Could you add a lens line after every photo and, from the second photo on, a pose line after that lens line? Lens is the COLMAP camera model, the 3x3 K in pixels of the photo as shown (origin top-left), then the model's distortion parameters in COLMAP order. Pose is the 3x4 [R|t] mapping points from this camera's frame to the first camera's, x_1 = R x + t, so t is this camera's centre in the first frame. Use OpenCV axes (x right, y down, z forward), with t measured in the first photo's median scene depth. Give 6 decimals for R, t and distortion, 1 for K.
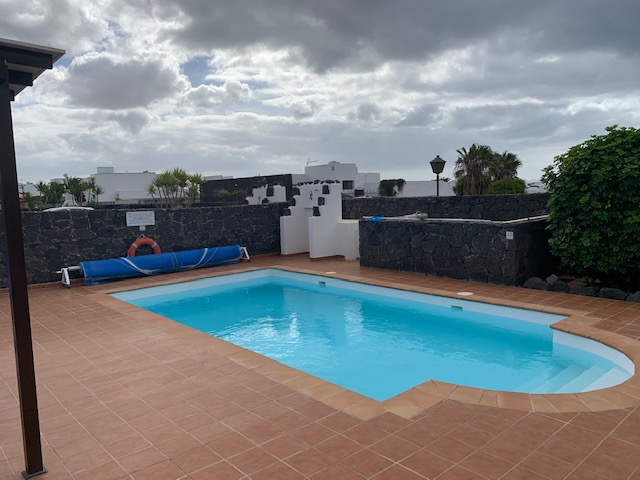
lens RADIAL K [[486.7, 0, 316.8], [0, 486.7, 237.1], [0, 0, 1]] dist [0.024800, -0.026045]
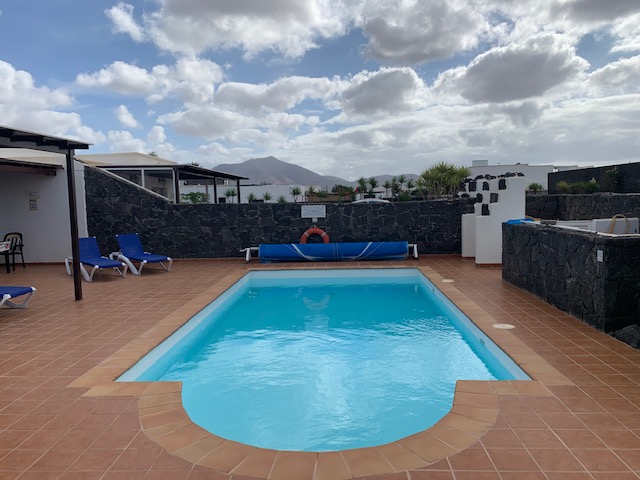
lens RADIAL K [[486.7, 0, 316.2], [0, 486.7, 243.6], [0, 0, 1]] dist [0.024800, -0.026045]
pose [[0.716178, 0.081060, -0.693195, 0.385347], [-0.061493, 0.996698, 0.053018, -0.020353], [0.695204, 0.004656, 0.718798, 0.165380]]
